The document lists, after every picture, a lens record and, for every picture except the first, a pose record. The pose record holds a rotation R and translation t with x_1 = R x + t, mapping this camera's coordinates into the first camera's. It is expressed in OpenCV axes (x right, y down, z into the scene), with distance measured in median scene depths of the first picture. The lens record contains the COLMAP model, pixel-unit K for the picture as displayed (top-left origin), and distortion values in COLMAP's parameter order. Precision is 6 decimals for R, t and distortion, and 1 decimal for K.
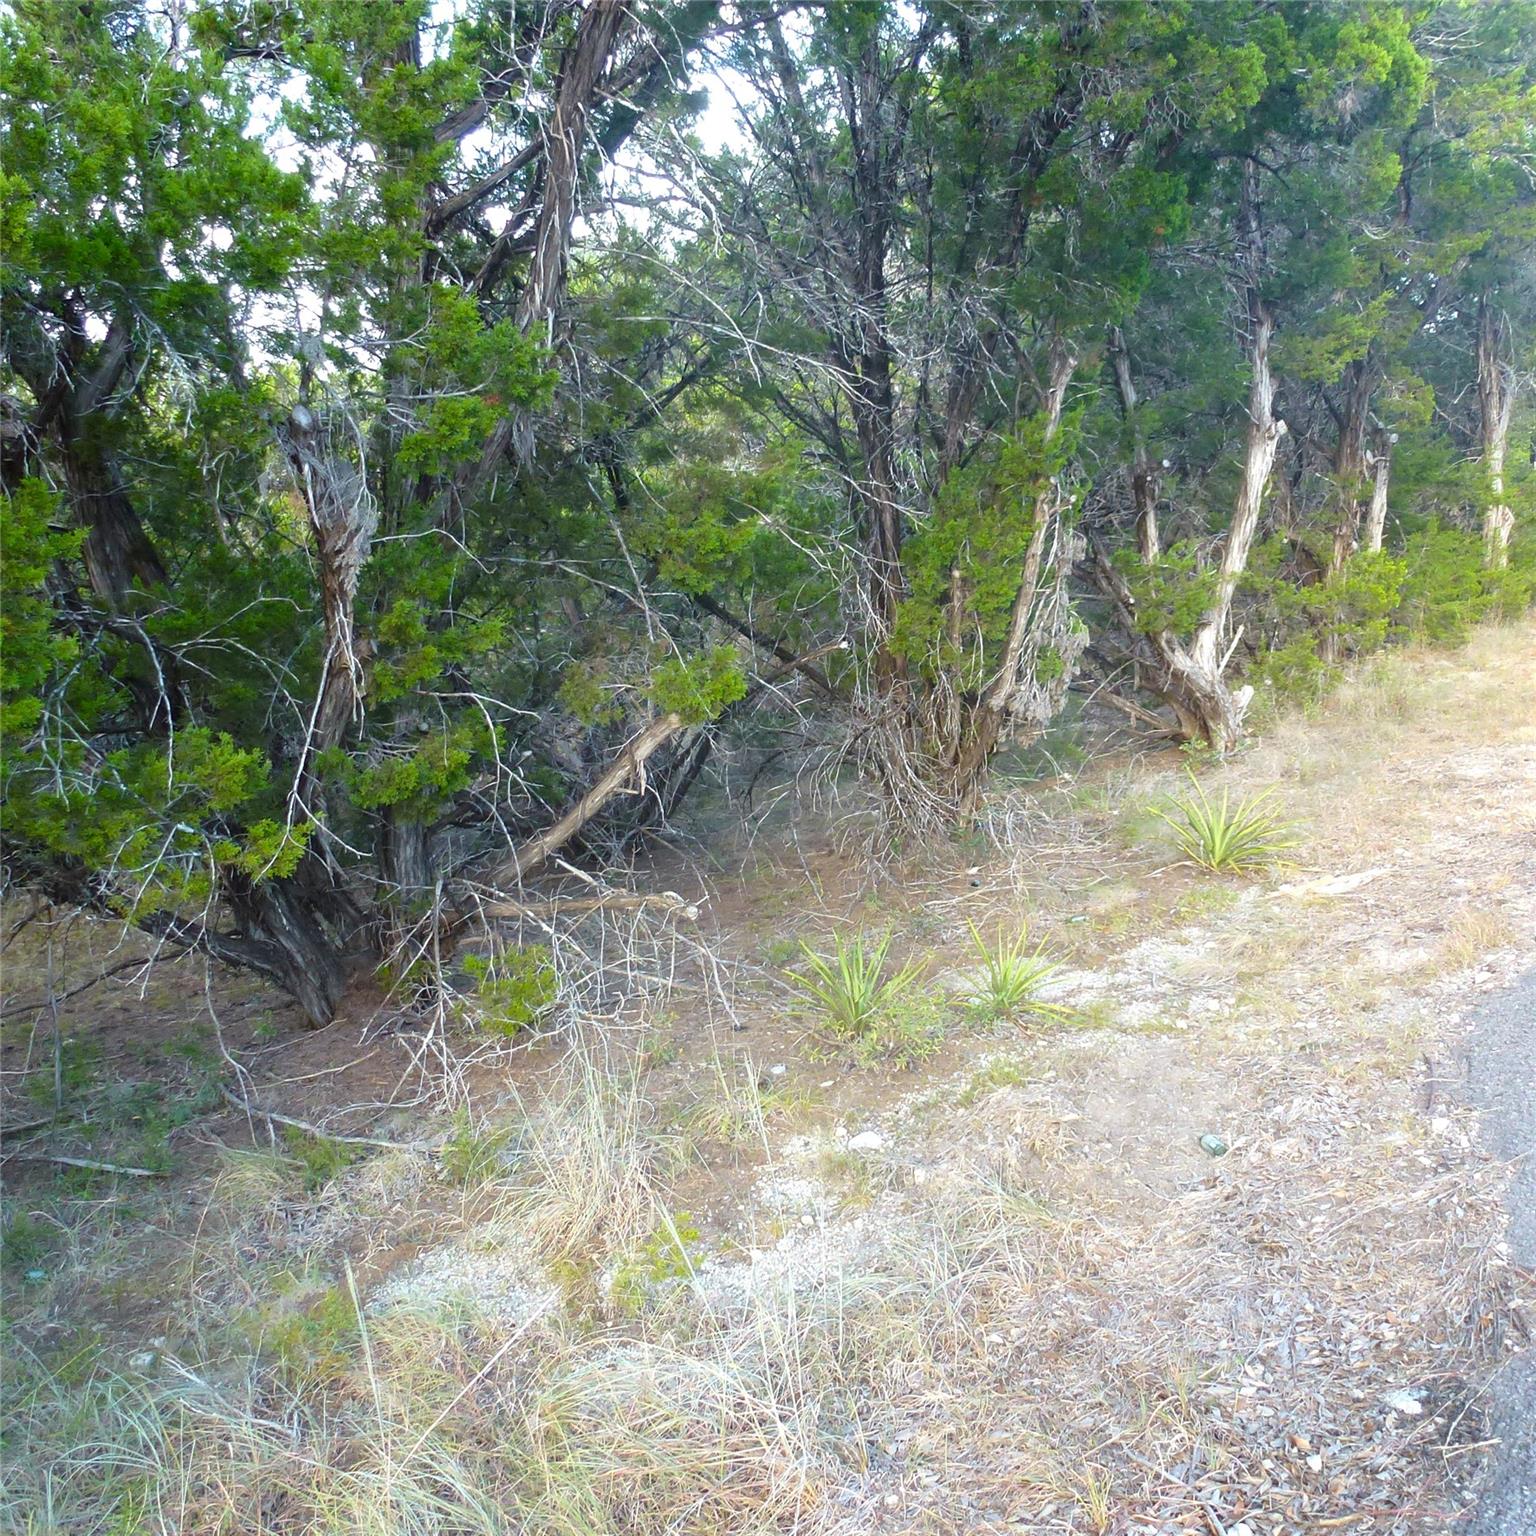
lens RADIAL K [[1477.6, 0, 770.0], [0, 1477.6, 771.3], [0, 0, 1]] dist [-0.051602, 0.000000]
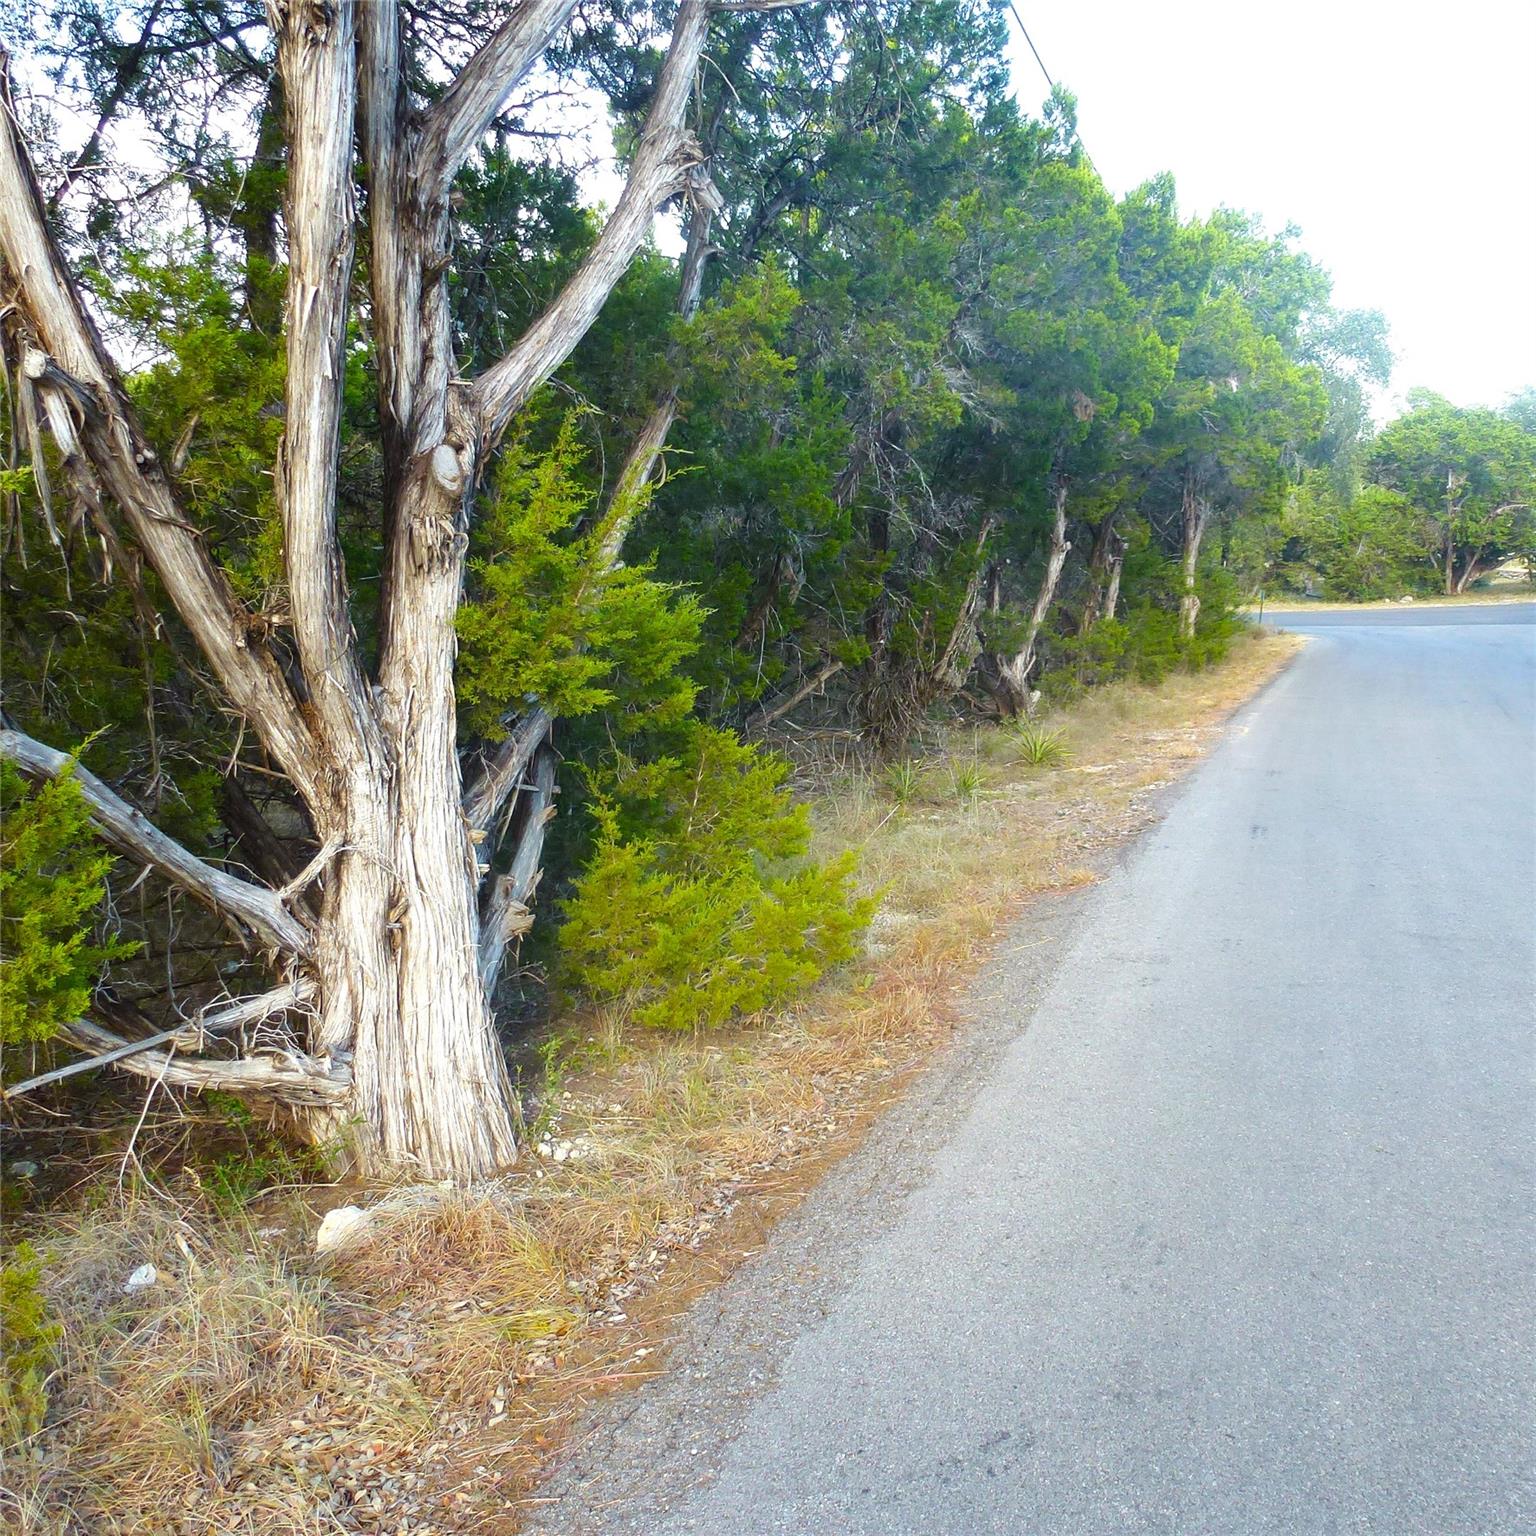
lens RADIAL K [[1477.6, 0, 763.5], [0, 1477.6, 768.6], [0, 0, 1]] dist [-0.051602, 0.000000]
pose [[0.982423, 0.066611, 0.174378, -0.295890], [-0.062995, 0.997670, -0.026200, 0.102151], [-0.175717, 0.014754, 0.984330, -0.665005]]
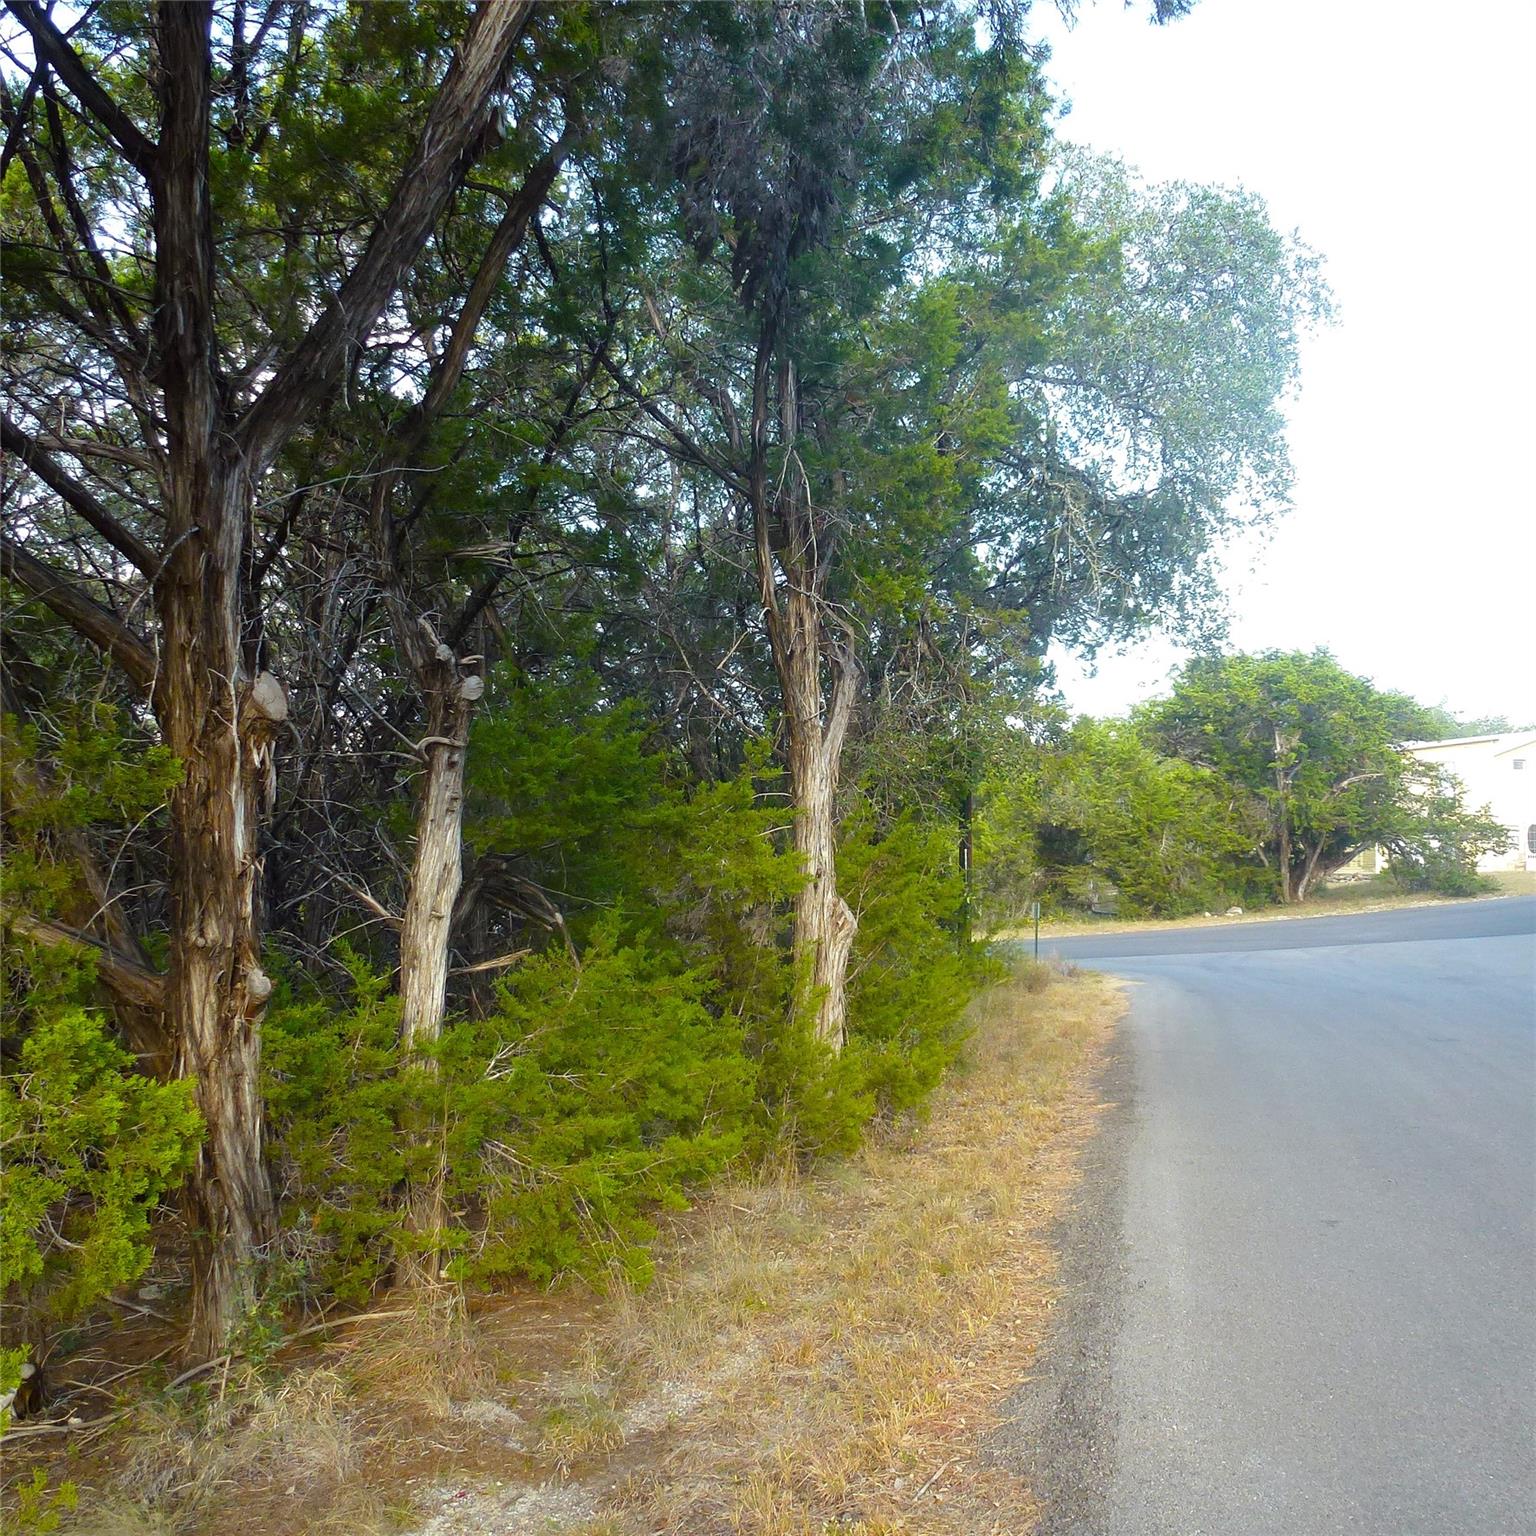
lens RADIAL K [[1477.6, 0, 762.9], [0, 1477.6, 760.1], [0, 0, 1]] dist [-0.051602, 0.000000]
pose [[0.950933, 0.089740, 0.296098, 0.594322], [-0.009233, 0.964817, -0.262760, -0.174720], [-0.309260, 0.247133, 0.918305, 0.981268]]
